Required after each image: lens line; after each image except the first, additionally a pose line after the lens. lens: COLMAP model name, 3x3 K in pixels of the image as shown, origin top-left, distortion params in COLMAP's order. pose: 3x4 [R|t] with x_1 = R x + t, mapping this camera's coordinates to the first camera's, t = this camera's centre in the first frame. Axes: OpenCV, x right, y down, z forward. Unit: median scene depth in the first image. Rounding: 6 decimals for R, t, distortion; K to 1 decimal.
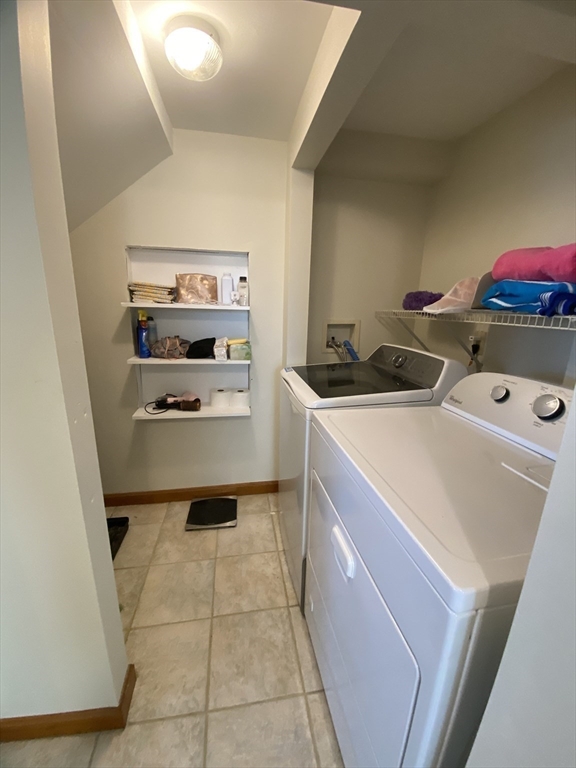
lens RADIAL K [[308.2, 0, 291.2], [0, 308.2, 384.2], [0, 0, 1]] dist [0.001850, -0.004765]
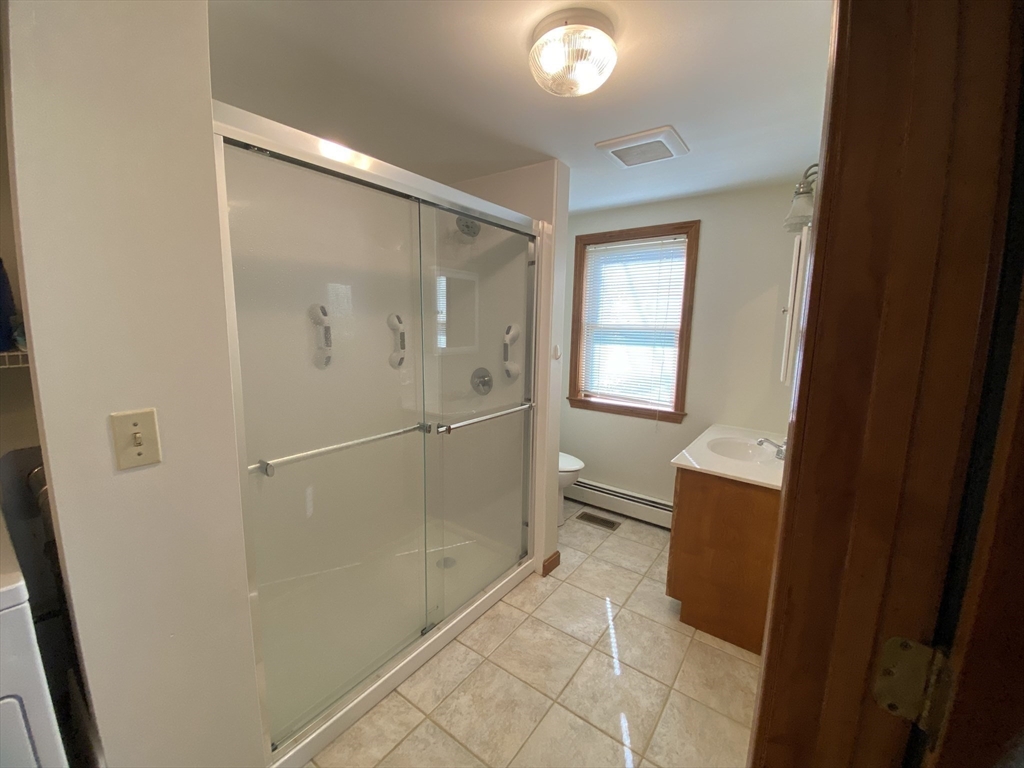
lens RADIAL K [[410.9, 0, 514.3], [0, 410.9, 384.9], [0, 0, 1]] dist [0.001850, -0.004765]
pose [[-0.682141, -0.151323, 0.715391, -0.867069], [0.135818, 0.935107, 0.327304, -0.421002], [-0.718496, 0.320431, -0.617323, 1.343897]]
